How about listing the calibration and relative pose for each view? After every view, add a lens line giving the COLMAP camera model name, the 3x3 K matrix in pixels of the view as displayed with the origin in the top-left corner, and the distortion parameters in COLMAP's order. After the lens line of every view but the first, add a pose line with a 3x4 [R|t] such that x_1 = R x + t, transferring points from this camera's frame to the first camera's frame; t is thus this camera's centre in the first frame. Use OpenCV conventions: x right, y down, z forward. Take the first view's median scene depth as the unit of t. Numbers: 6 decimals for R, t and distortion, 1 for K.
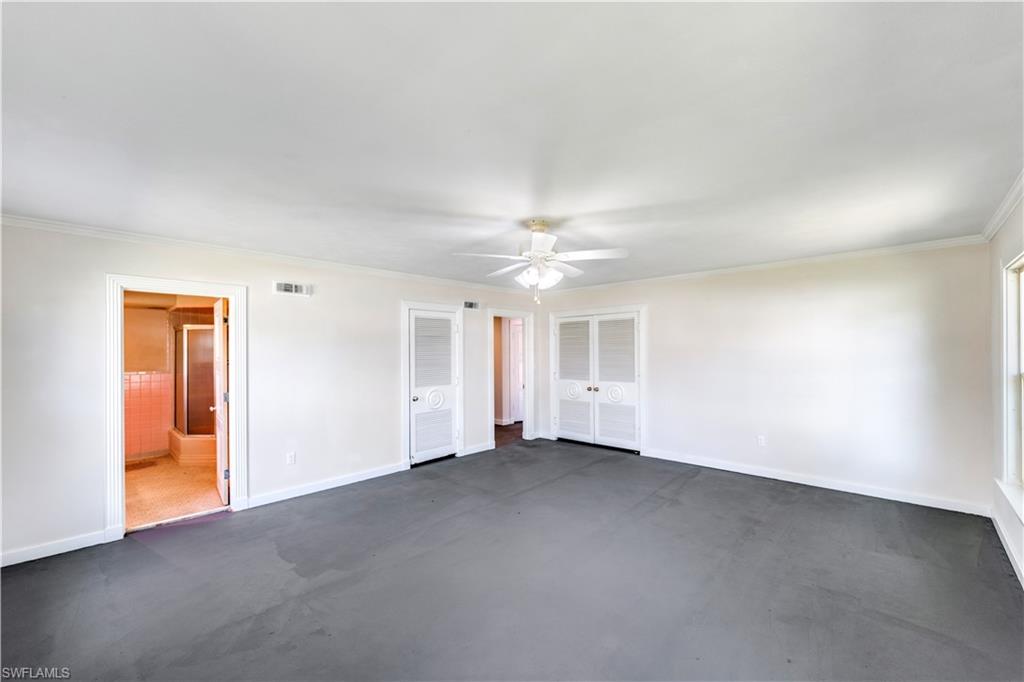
lens RADIAL K [[421.1, 0, 516.5], [0, 421.1, 348.4], [0, 0, 1]] dist [0.000552, -0.000166]
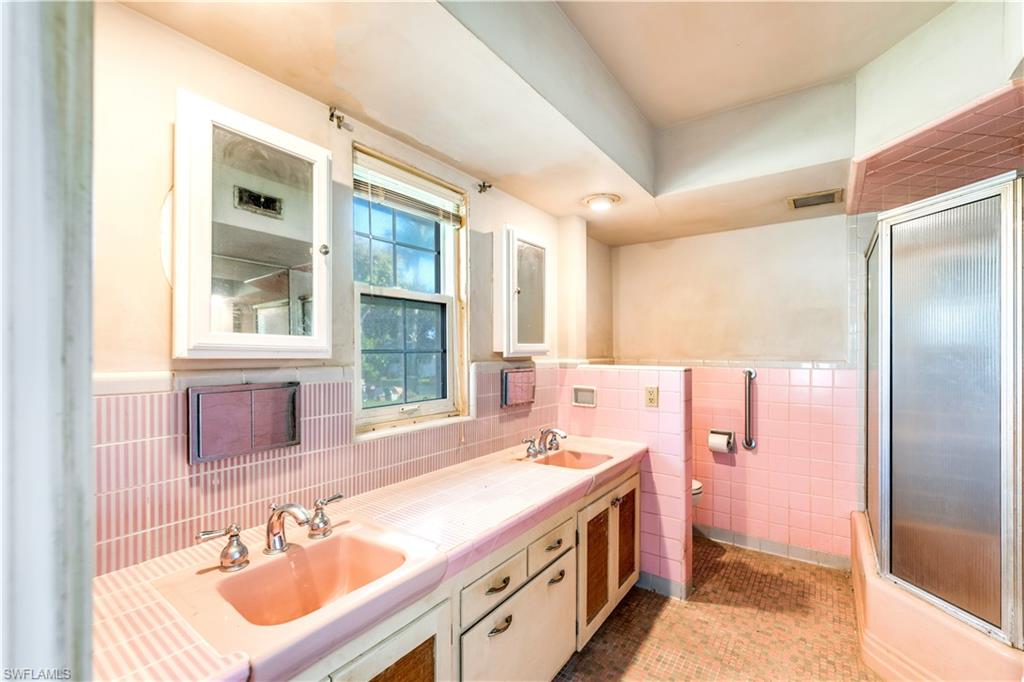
lens RADIAL K [[421.1, 0, 516.5], [0, 421.1, 348.4], [0, 0, 1]] dist [0.000552, -0.000166]
pose [[0.144126, 0.005722, -0.989543, -0.519550], [0.000905, 0.999982, 0.005915, 0.040049], [0.989559, -0.001748, 0.144118, 0.687809]]
